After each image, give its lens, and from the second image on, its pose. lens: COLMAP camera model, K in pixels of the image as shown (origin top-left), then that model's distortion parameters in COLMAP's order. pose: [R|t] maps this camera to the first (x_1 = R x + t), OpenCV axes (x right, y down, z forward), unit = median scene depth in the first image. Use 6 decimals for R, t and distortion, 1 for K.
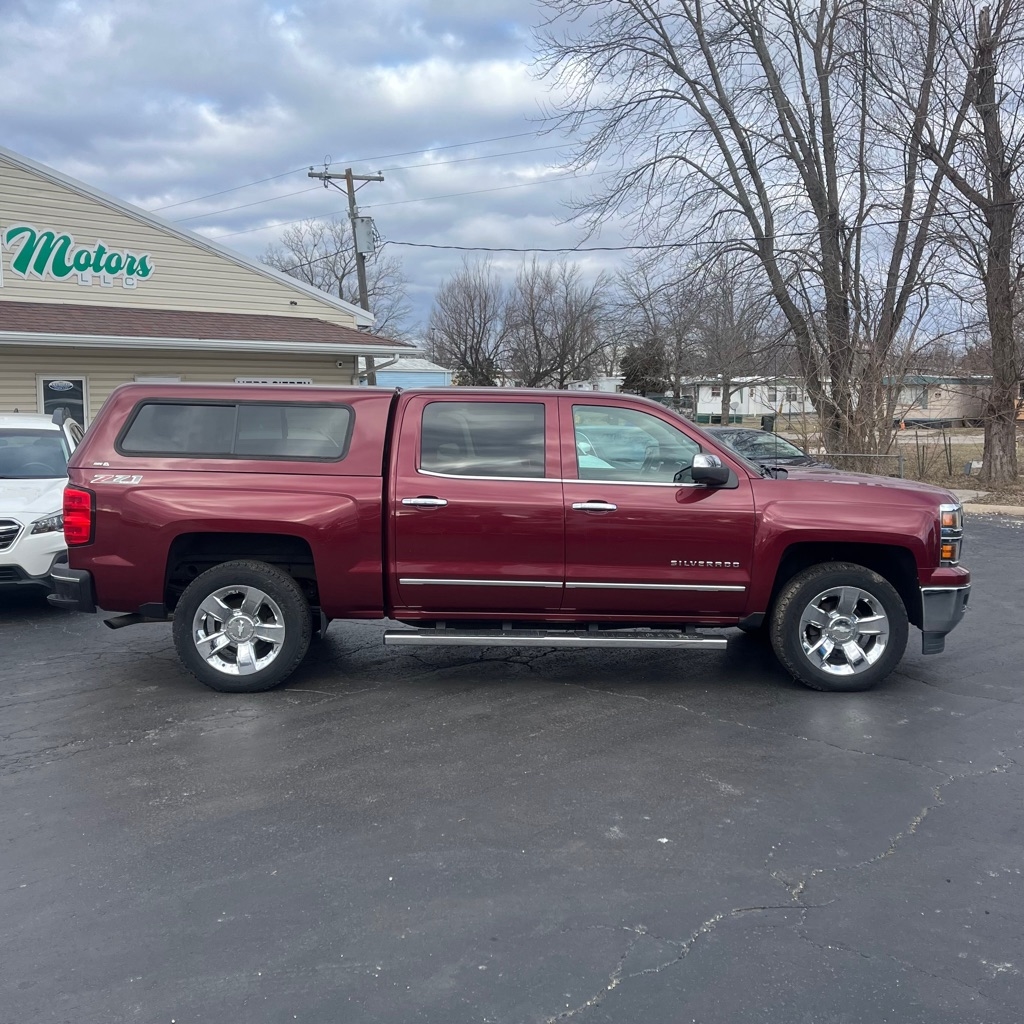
lens RADIAL K [[1188.9, 0, 533.0], [0, 1188.9, 499.4], [0, 0, 1]] dist [0.062164, -0.051020]
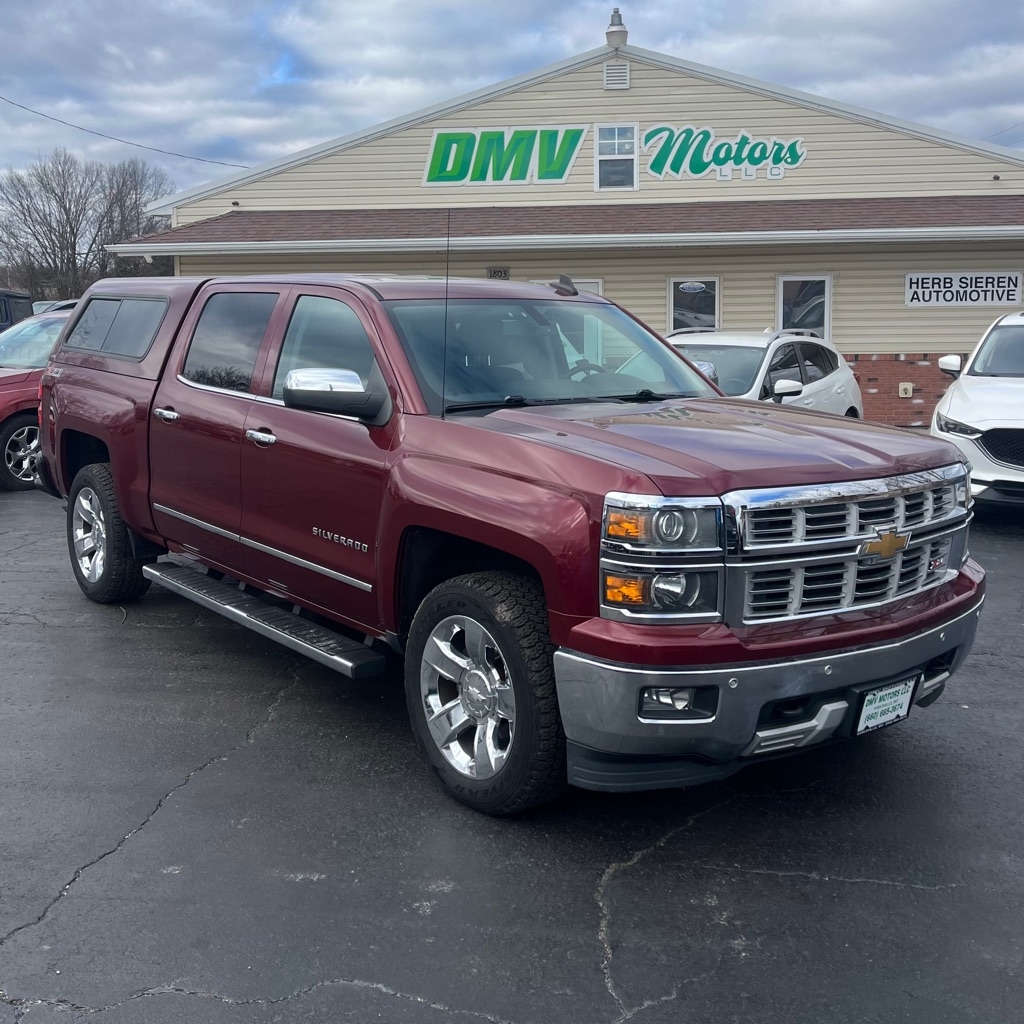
lens RADIAL K [[1203.6, 0, 515.3], [0, 1203.6, 434.5], [0, 0, 1]] dist [0.141404, -0.383724]
pose [[0.597071, 0.081906, -0.797996, 0.311874], [-0.064478, 0.996455, 0.054033, -0.019143], [0.799593, 0.019192, 0.600236, 0.294307]]
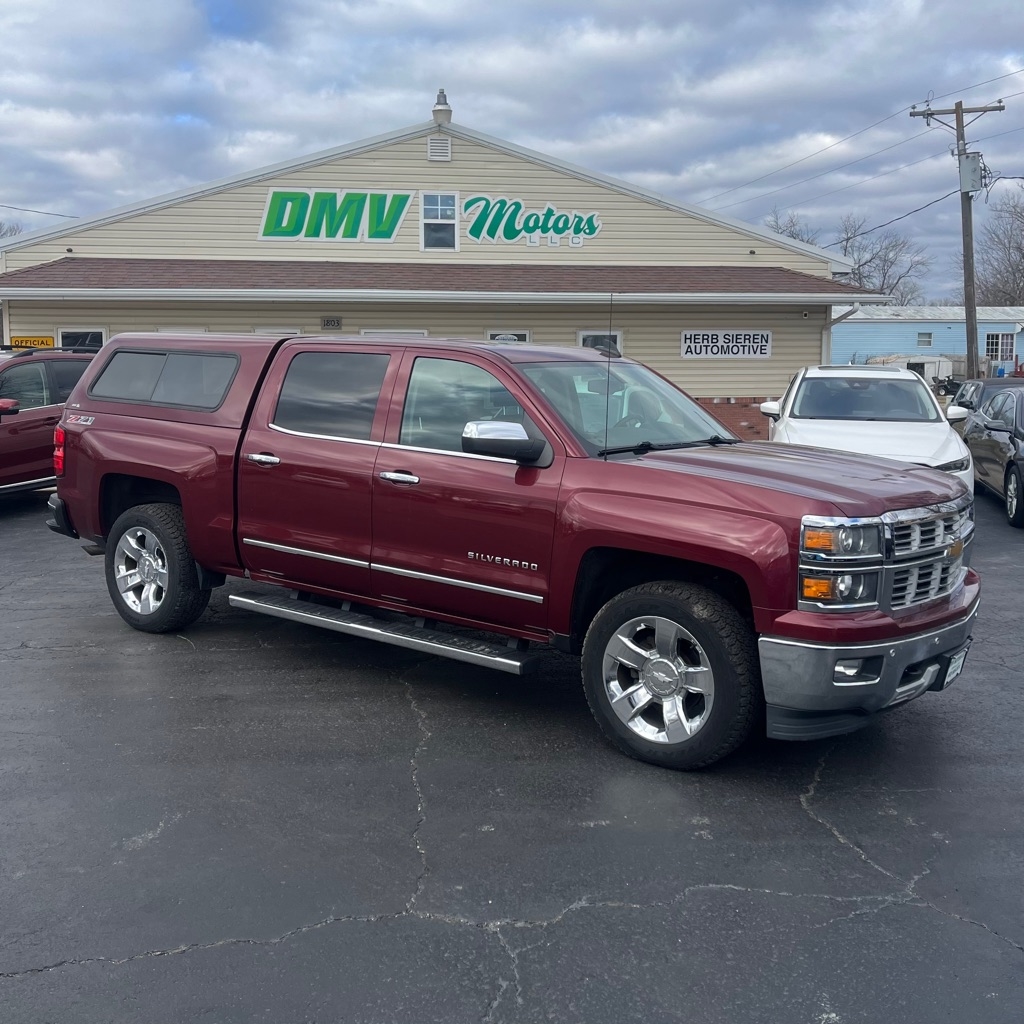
lens RADIAL K [[1132.4, 0, 509.2], [0, 1132.4, 461.5], [0, 0, 1]] dist [0.128753, -0.298131]
pose [[0.781918, 0.067867, -0.619676, 0.262650], [-0.061030, 0.997615, 0.032250, -0.015512], [0.620387, 0.012603, 0.784195, 0.179506]]
